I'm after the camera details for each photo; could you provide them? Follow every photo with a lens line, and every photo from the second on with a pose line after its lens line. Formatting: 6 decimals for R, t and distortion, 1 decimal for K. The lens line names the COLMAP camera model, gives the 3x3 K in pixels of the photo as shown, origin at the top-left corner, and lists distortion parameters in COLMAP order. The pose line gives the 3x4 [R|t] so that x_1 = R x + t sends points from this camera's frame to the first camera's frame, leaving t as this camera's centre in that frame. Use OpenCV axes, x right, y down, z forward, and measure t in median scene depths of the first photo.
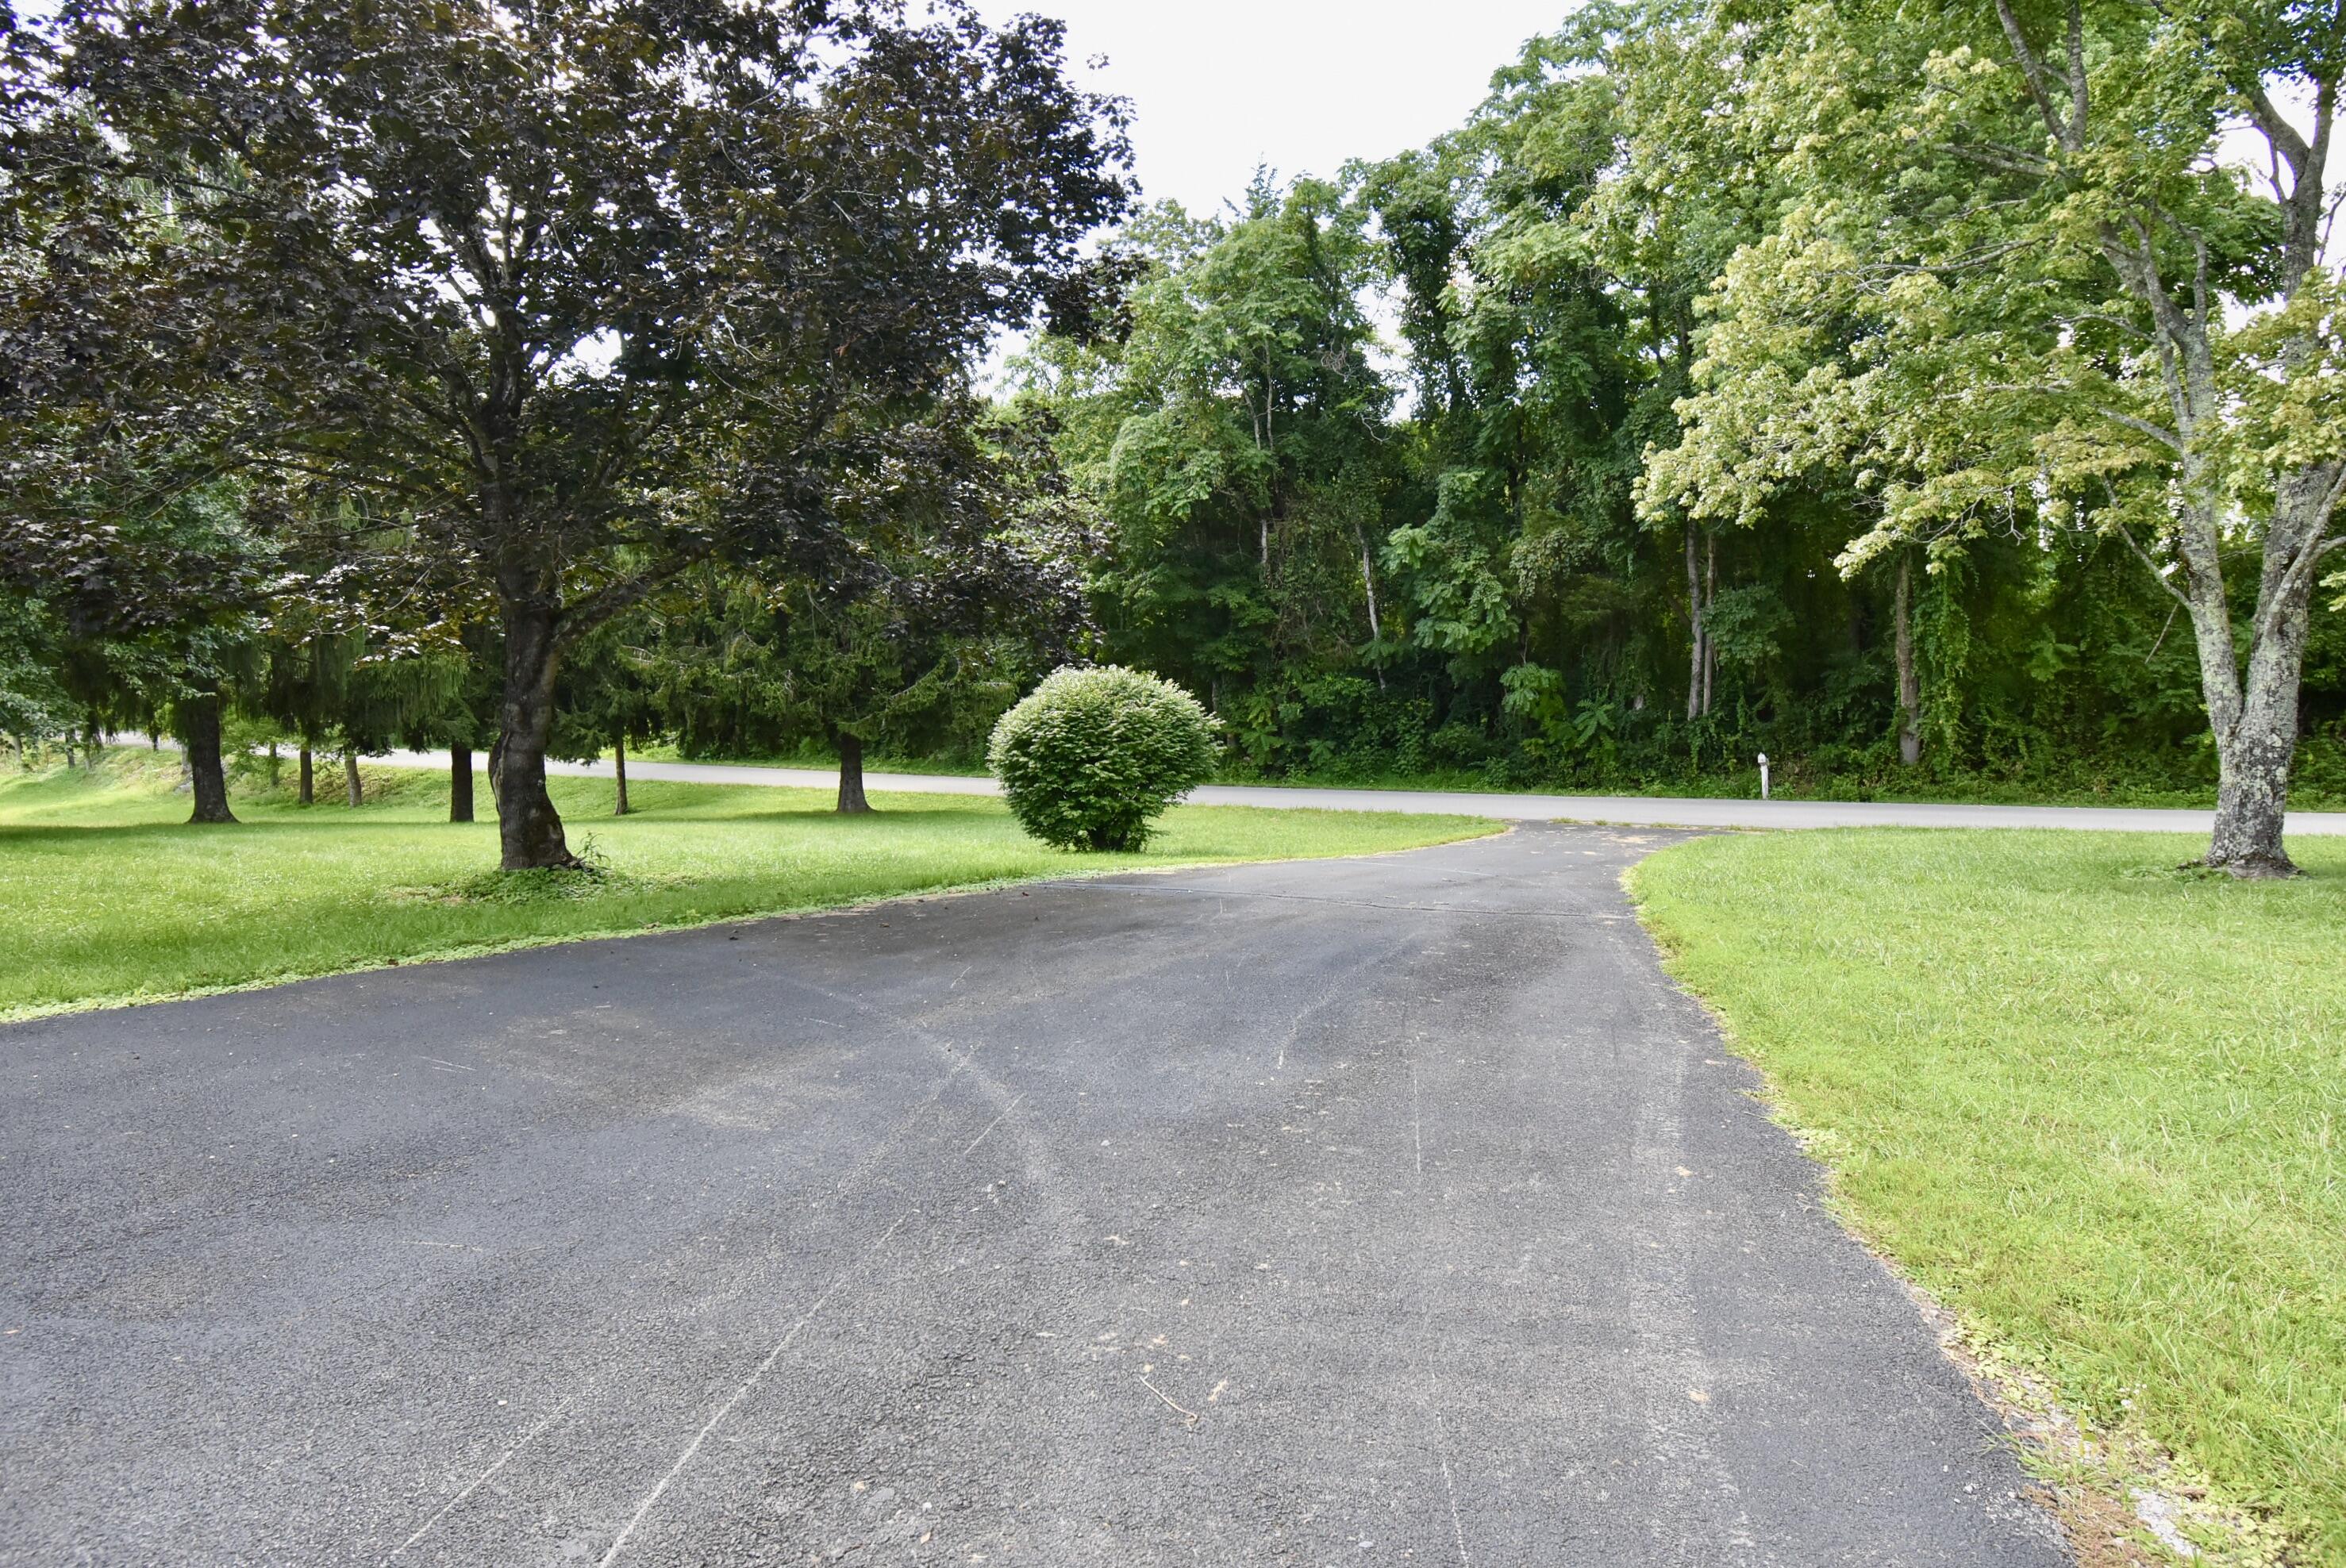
lens RADIAL K [[1352.3, 0, 1173.0], [0, 1352.3, 784.0], [0, 0, 1]] dist [0.028331, -0.048368]
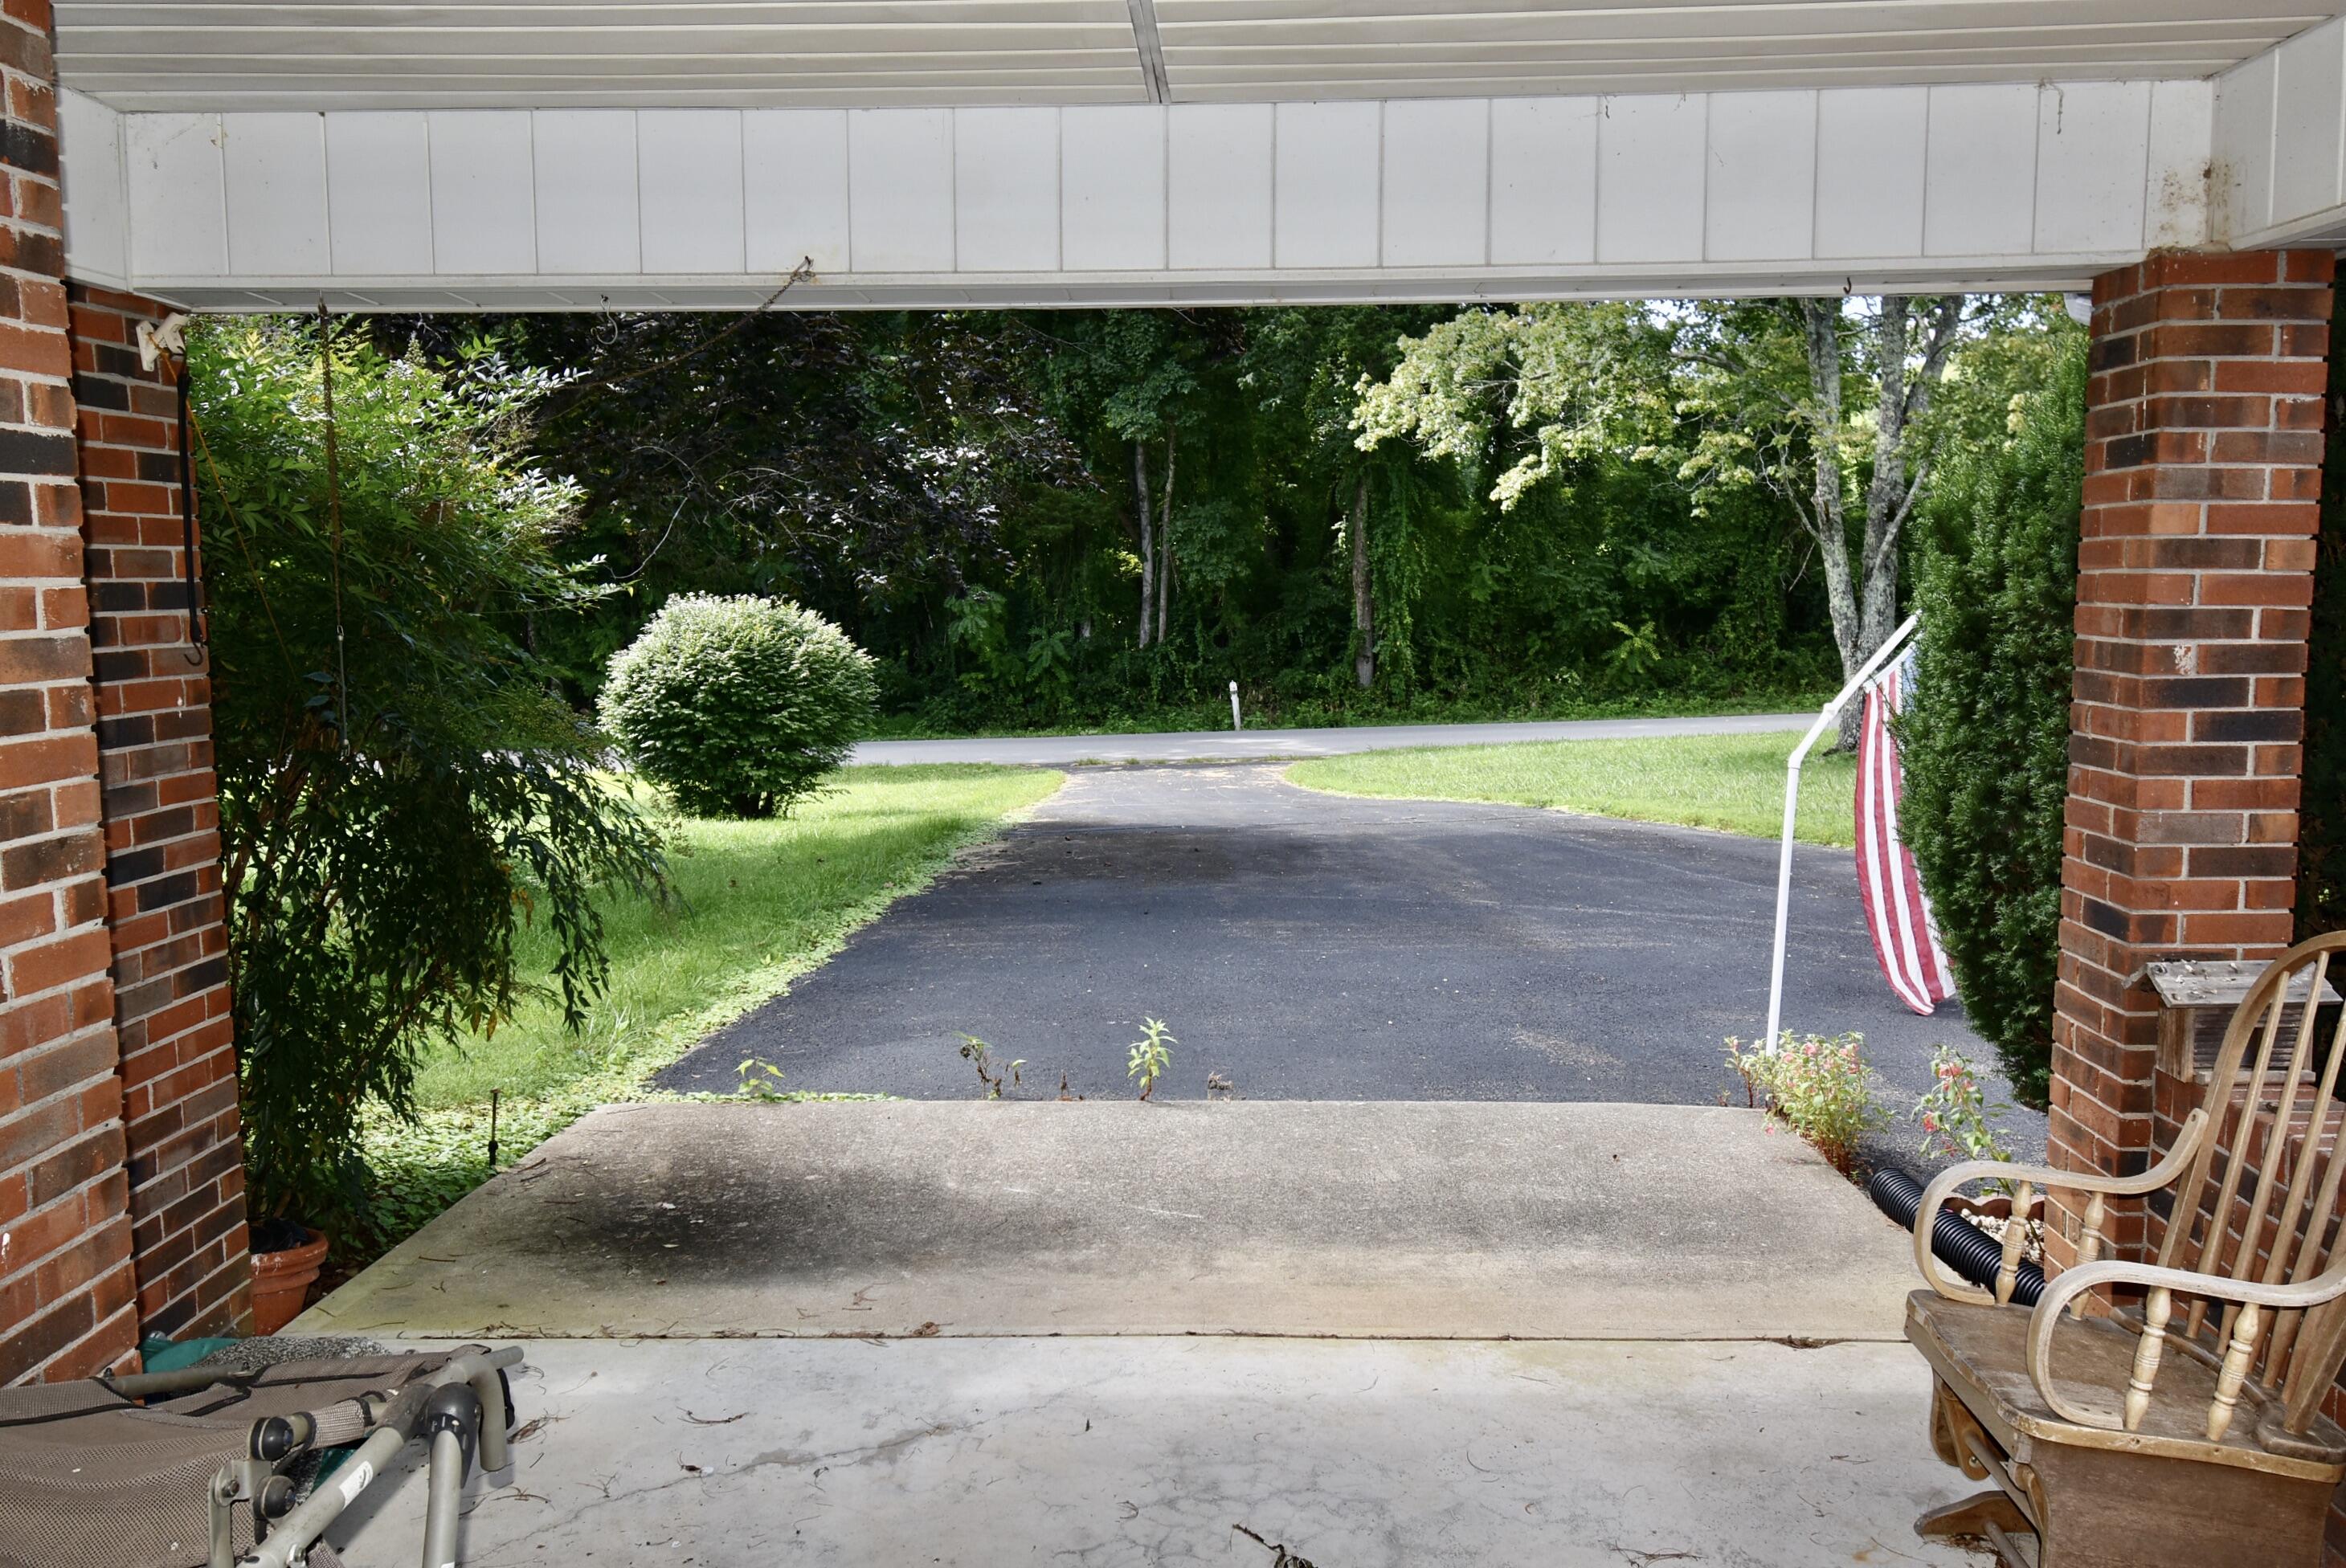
lens RADIAL K [[1810.5, 0, 1173.0], [0, 1810.5, 784.0], [0, 0, 1]] dist [-0.002617, -0.003437]
pose [[0.858796, -0.060548, 0.508727, -0.255405], [0.048015, 0.998133, 0.037740, -0.001025], [-0.510062, -0.007985, 0.860100, -0.055935]]
